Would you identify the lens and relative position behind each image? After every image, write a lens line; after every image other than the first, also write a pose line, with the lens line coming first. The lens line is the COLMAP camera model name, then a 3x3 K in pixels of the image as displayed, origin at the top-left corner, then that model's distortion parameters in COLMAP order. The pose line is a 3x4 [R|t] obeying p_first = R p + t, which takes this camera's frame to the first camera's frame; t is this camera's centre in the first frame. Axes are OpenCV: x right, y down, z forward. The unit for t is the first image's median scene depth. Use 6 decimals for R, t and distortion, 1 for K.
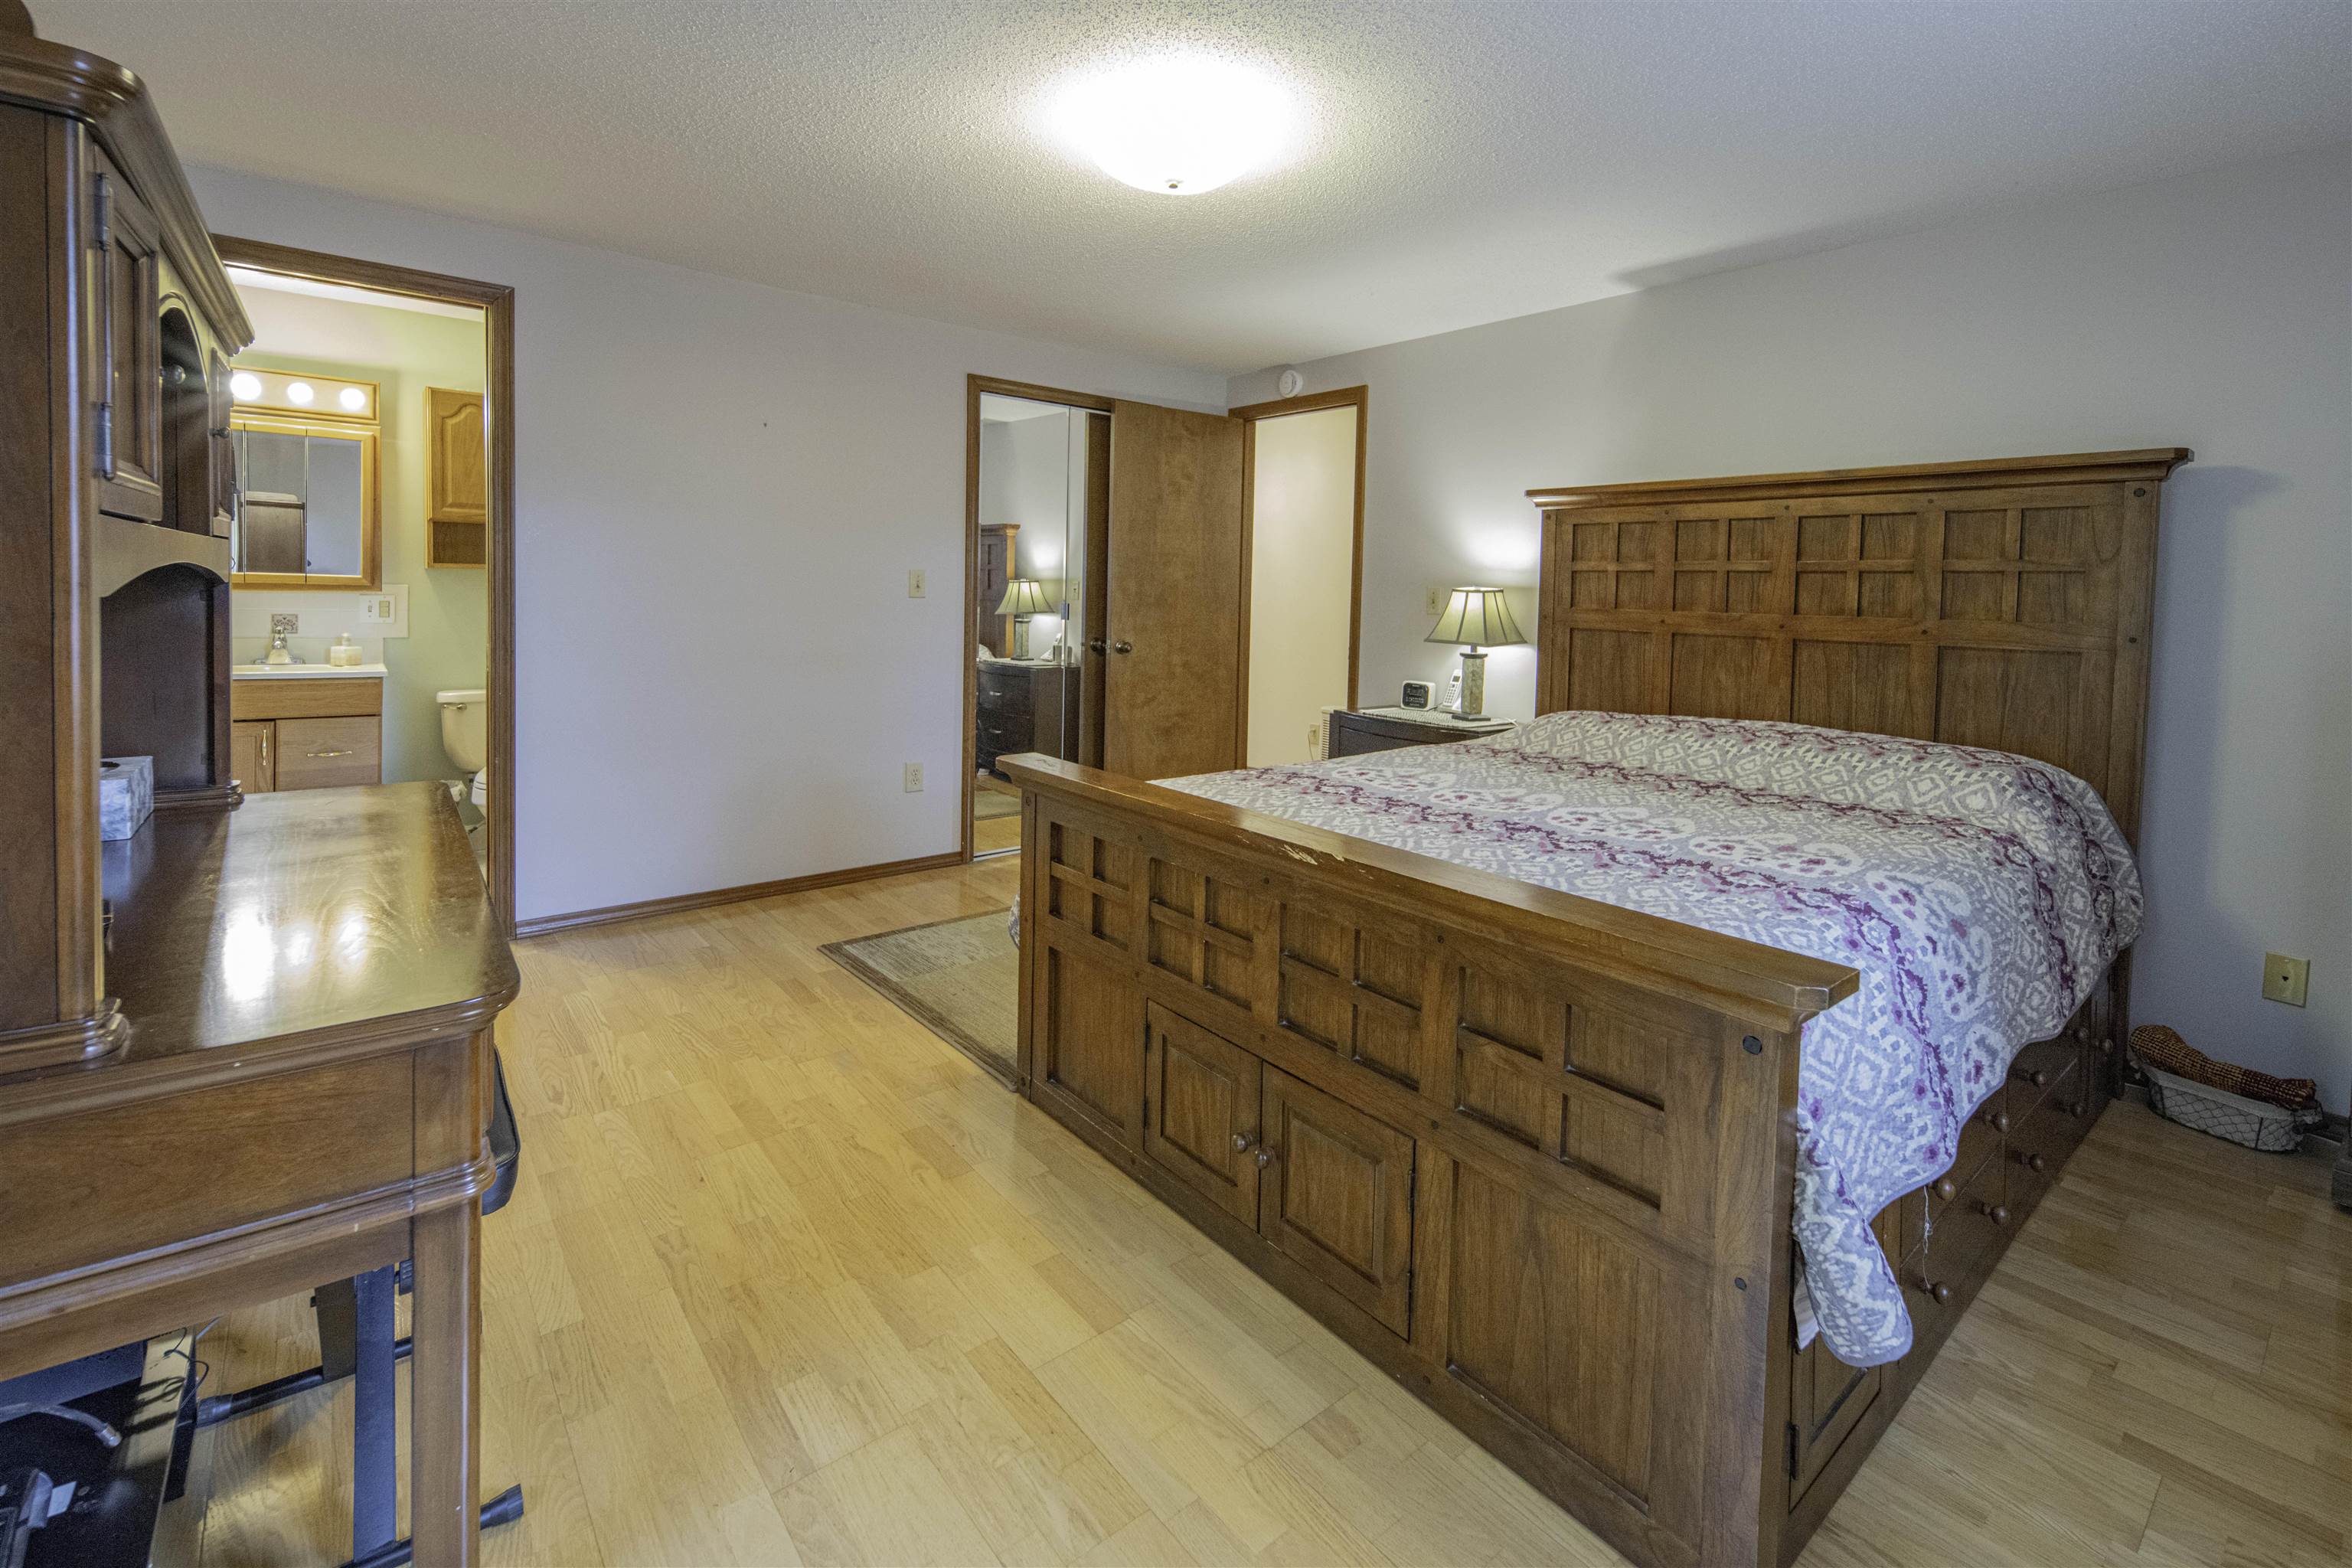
lens RADIAL K [[1023.5, 0, 1193.9], [0, 1023.5, 630.7], [0, 0, 1]] dist [0.004107, -0.002808]
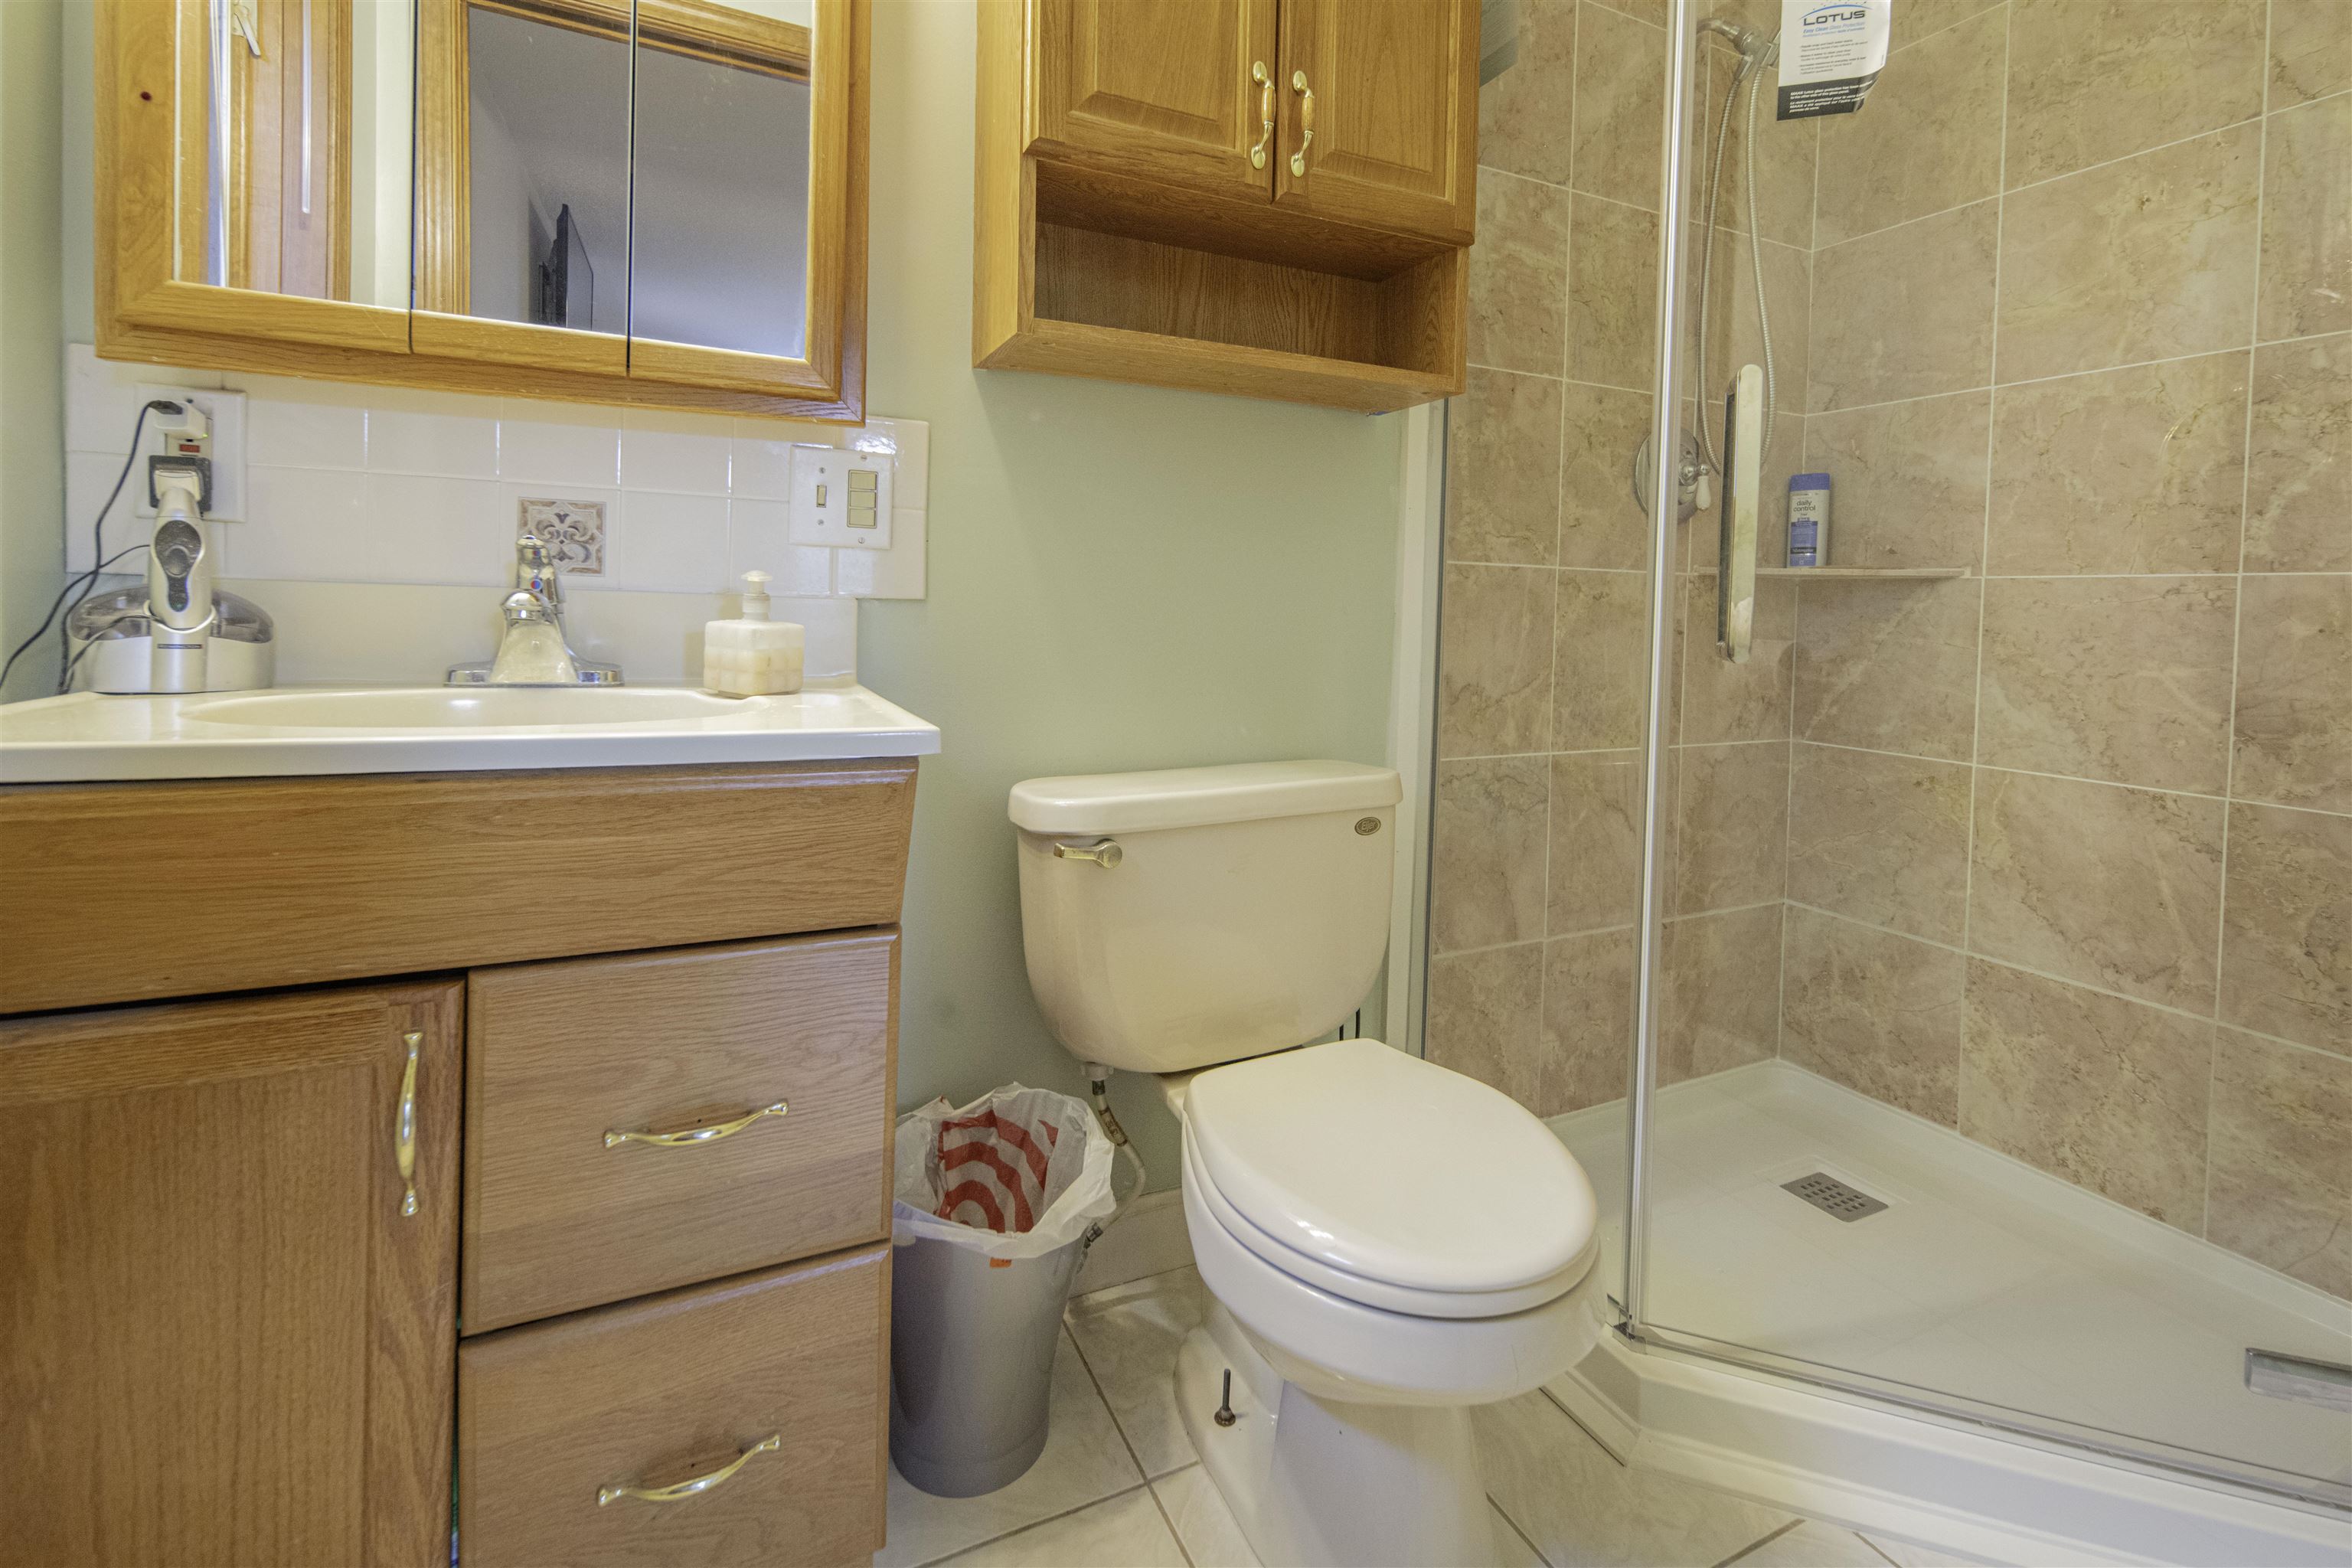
lens RADIAL K [[1023.5, 0, 1175.7], [0, 1023.5, 629.1], [0, 0, 1]] dist [0.004107, -0.002808]
pose [[0.968629, 0.005022, -0.248460, -0.657707], [-0.009464, 0.999816, -0.016688, 0.020735], [0.248330, 0.018516, 0.968498, 0.773231]]
